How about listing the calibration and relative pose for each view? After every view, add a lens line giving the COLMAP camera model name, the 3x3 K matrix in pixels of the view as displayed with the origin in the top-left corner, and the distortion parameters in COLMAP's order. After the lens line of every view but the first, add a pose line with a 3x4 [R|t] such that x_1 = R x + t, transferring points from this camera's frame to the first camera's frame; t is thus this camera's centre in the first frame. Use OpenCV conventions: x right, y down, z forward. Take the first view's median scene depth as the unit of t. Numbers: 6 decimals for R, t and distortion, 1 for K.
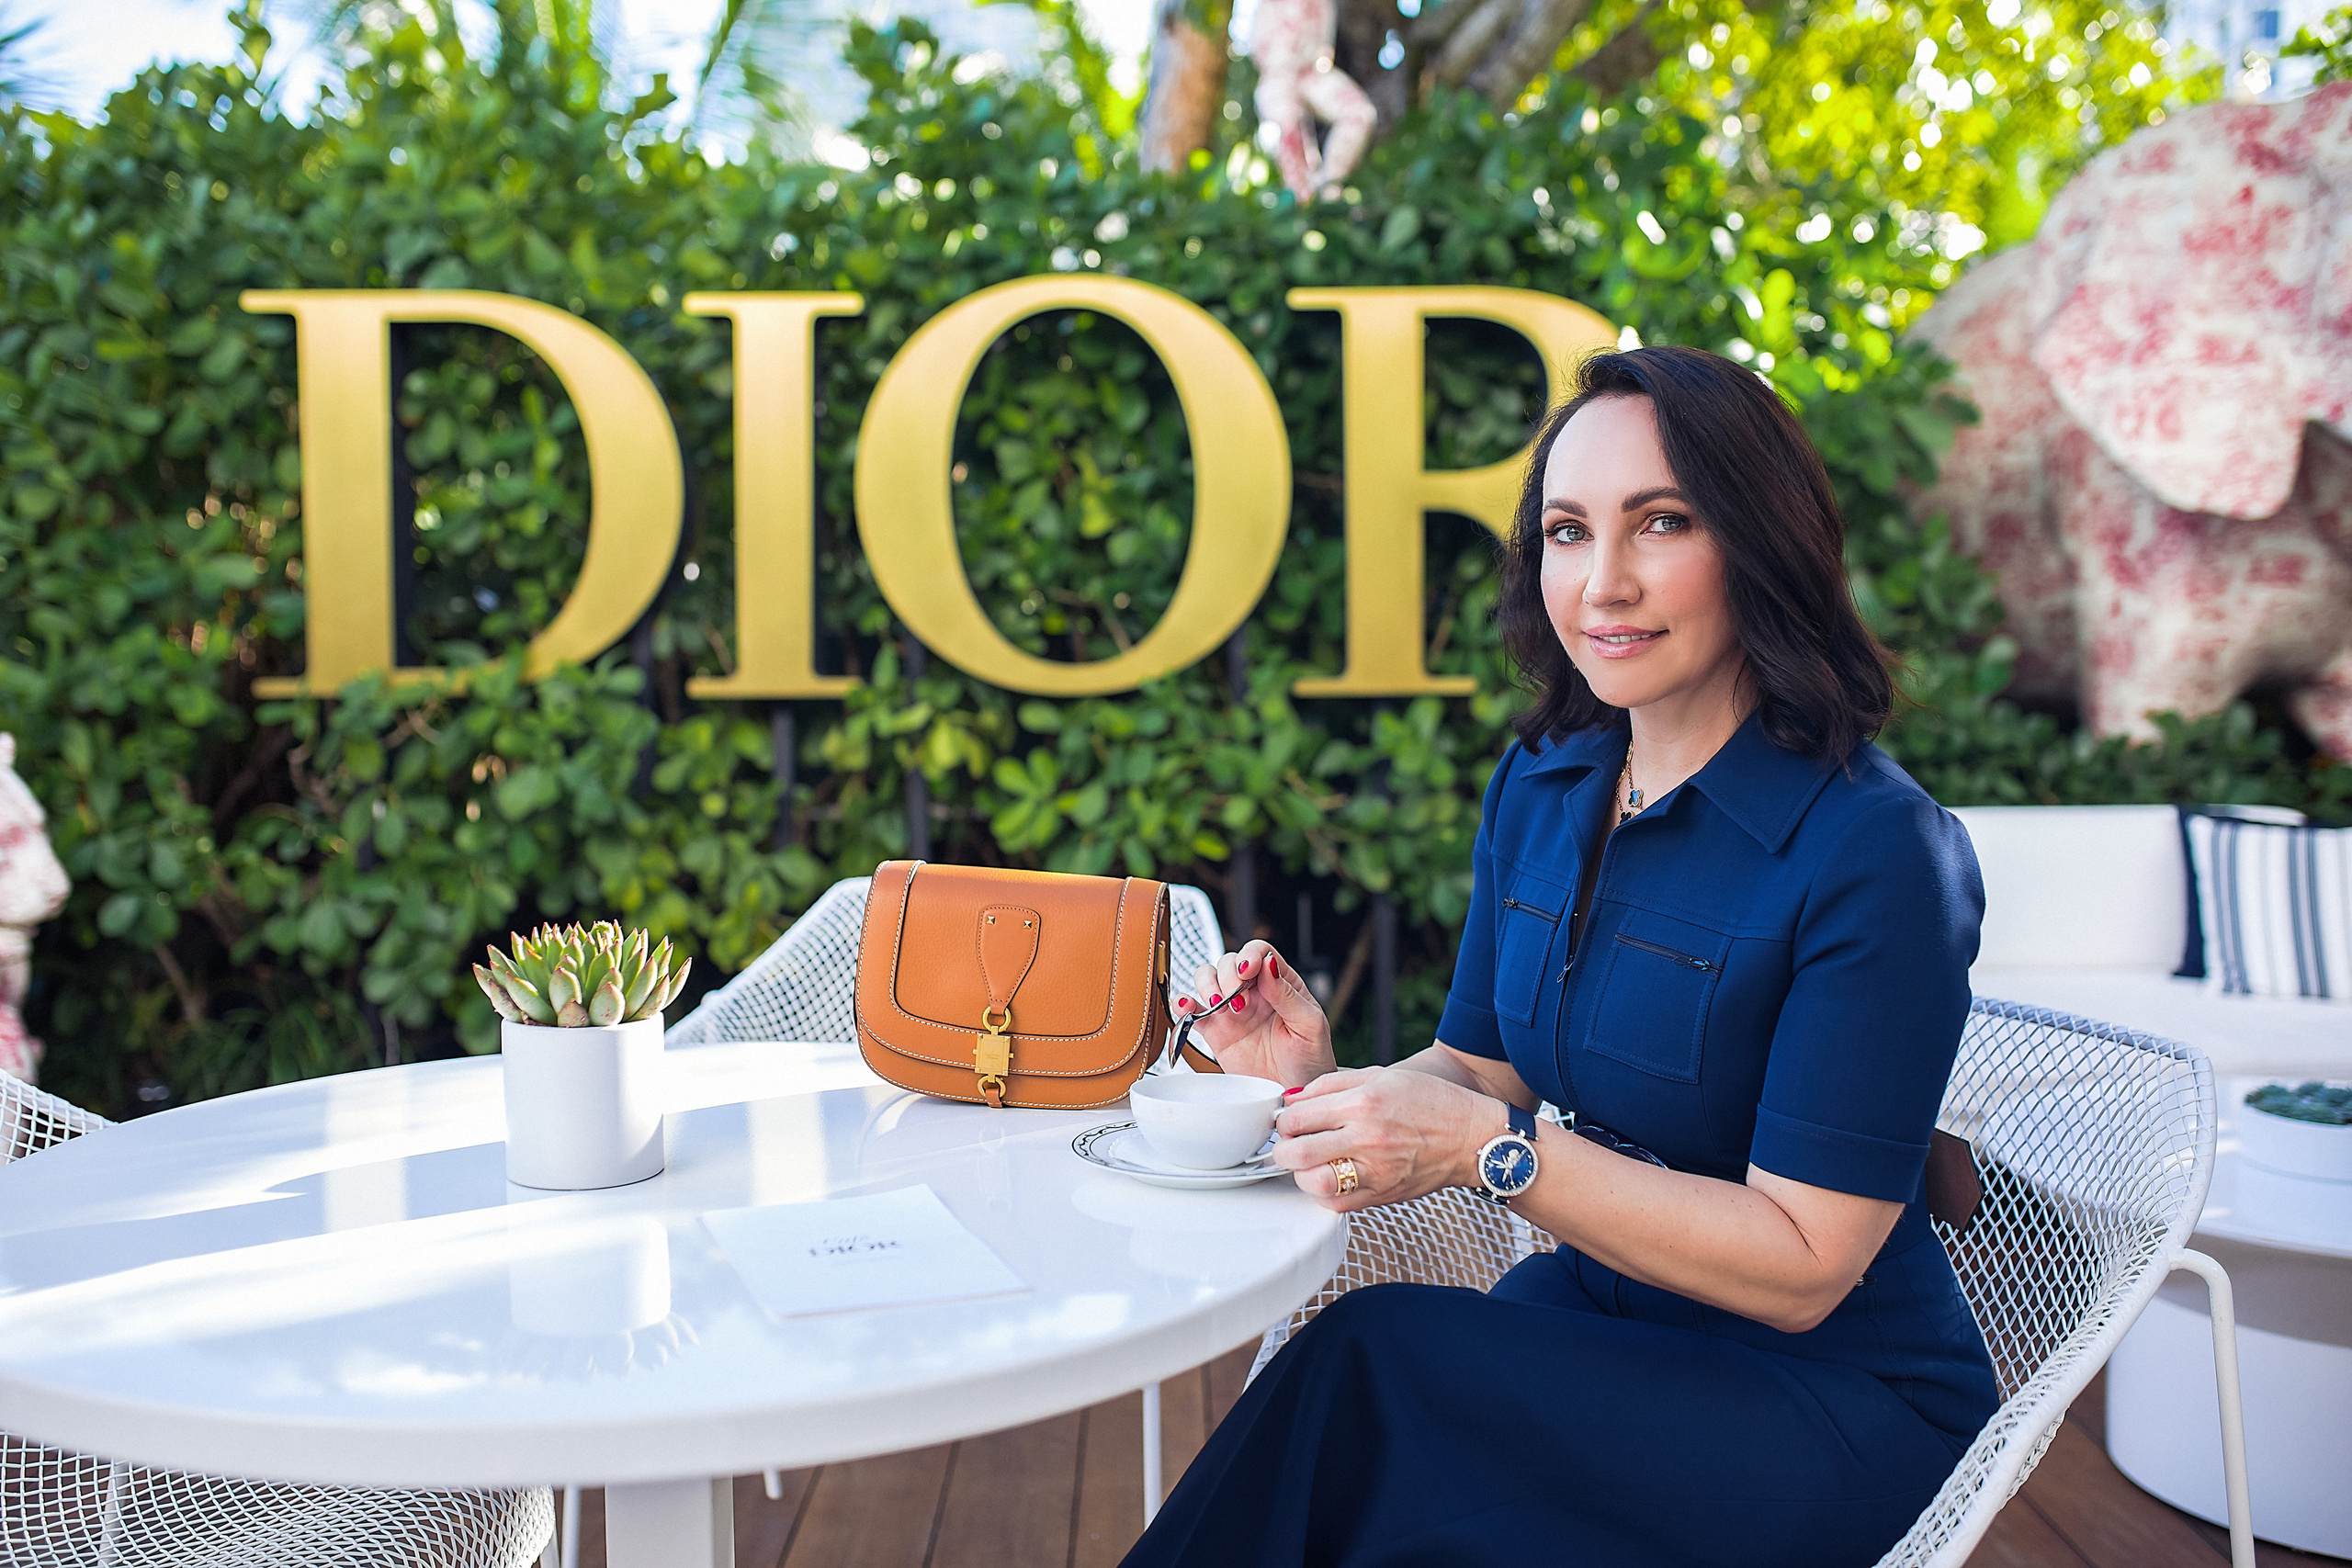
lens RADIAL K [[2312.5, 0, 1176.0], [0, 2312.5, 784.0], [0, 0, 1]] dist [-0.064056, 0.175243]
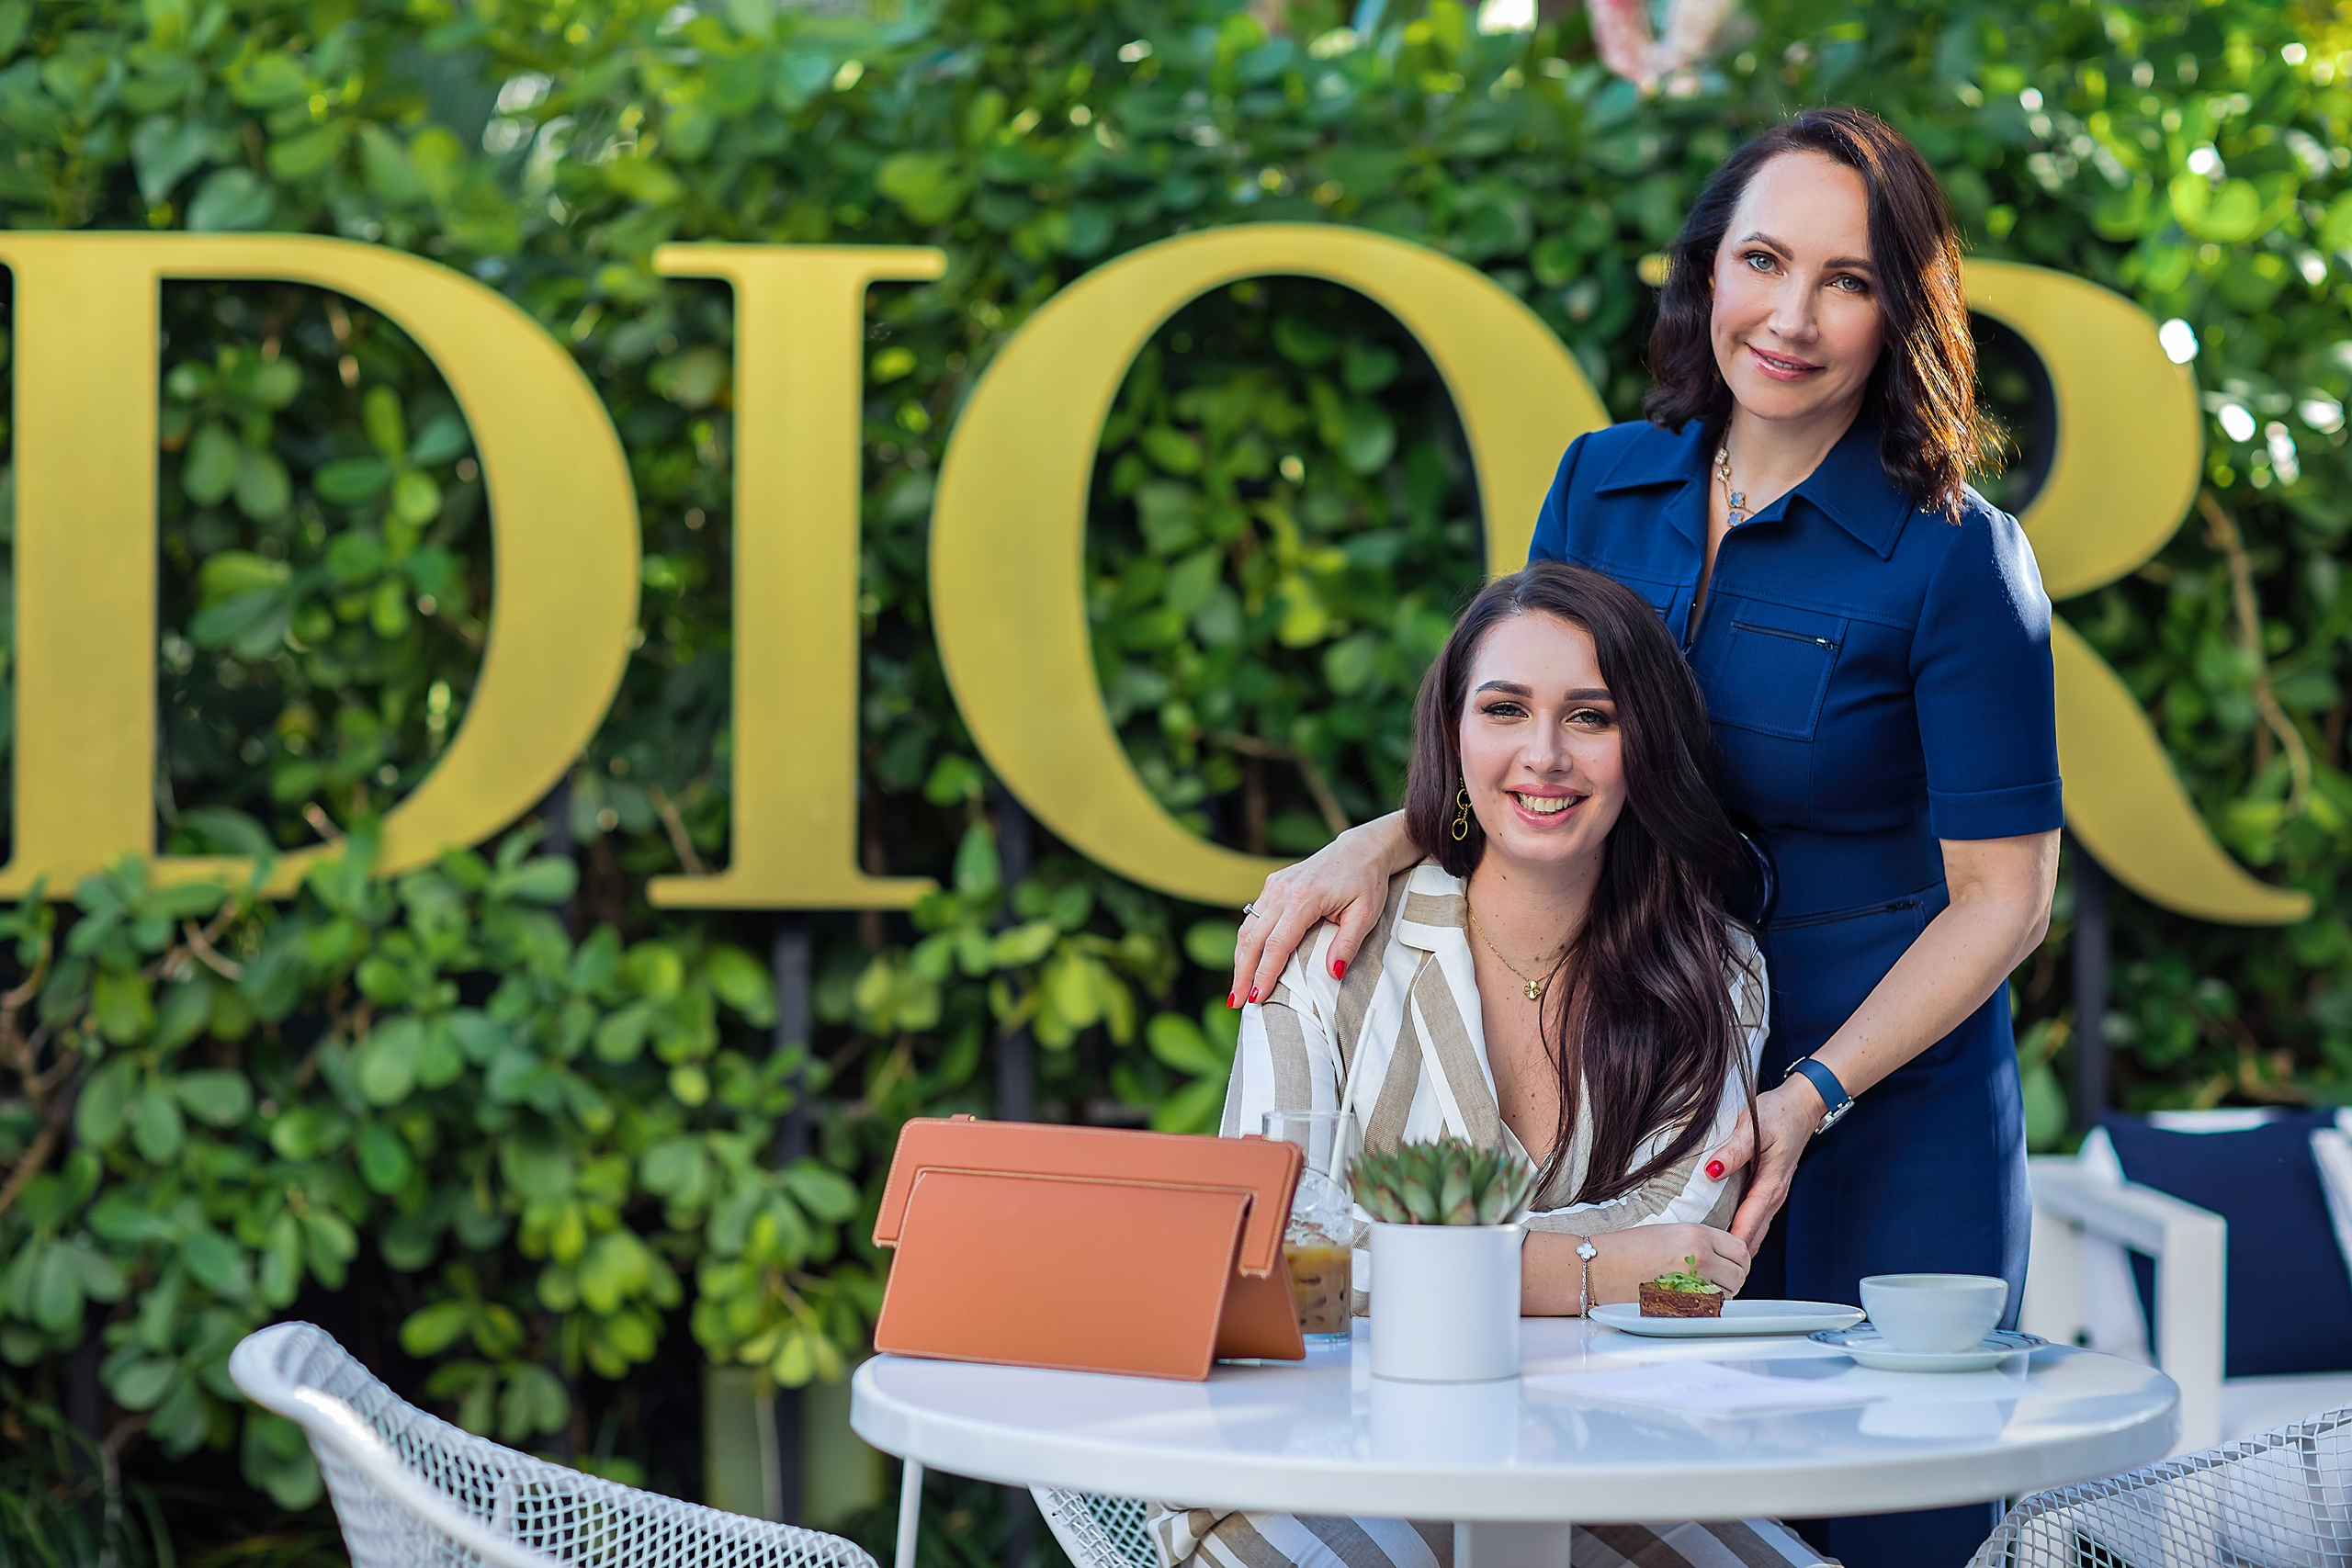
lens RADIAL K [[5826.5, 0, 1176.0], [0, 5826.5, 784.0], [0, 0, 1]] dist [-0.089421, 0.008107]
pose [[0.997083, 0.009871, 0.075683, -0.188831], [-0.005389, 0.998231, -0.059207, 0.019395], [-0.076134, 0.058626, 0.995373, -0.523621]]
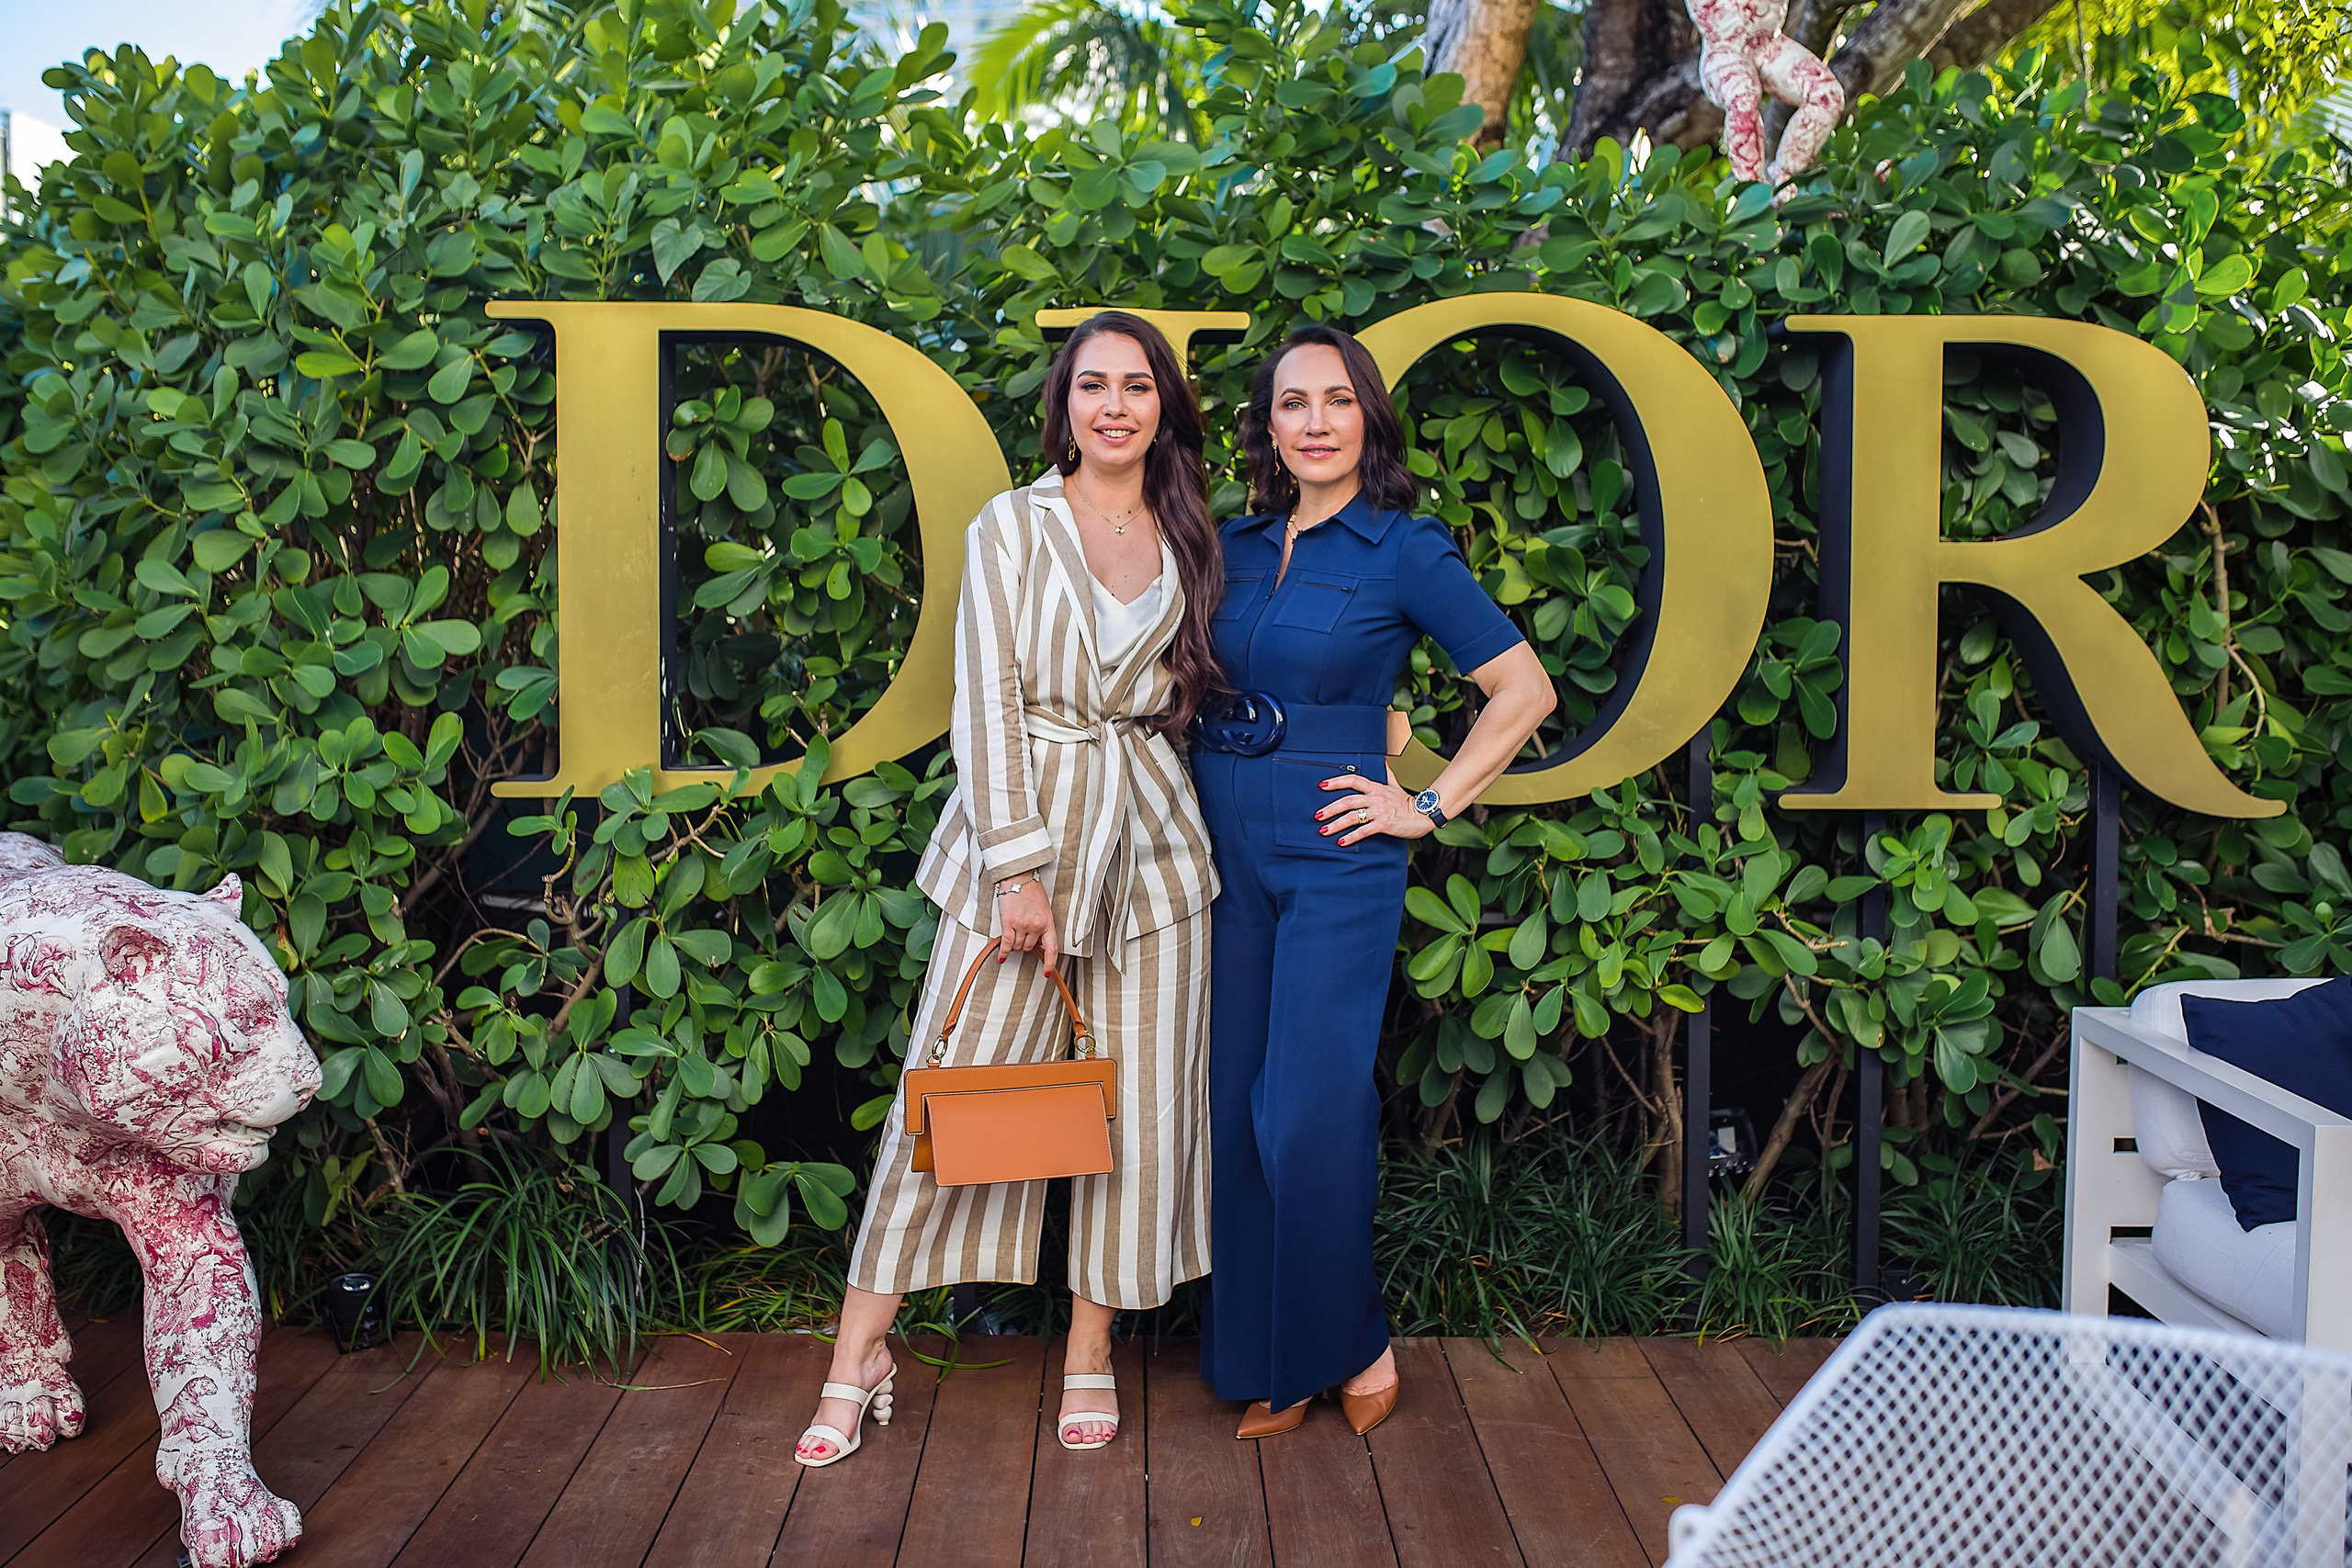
lens RADIAL K [[2312.5, 0, 1176.0], [0, 2312.5, 784.0], [0, 0, 1]] dist [-0.064056, 0.175243]
pose [[0.999833, 0.009878, 0.015380, -0.172063], [-0.010072, 0.999871, 0.012536, -0.055587], [-0.015254, -0.012689, 0.999803, 0.190171]]
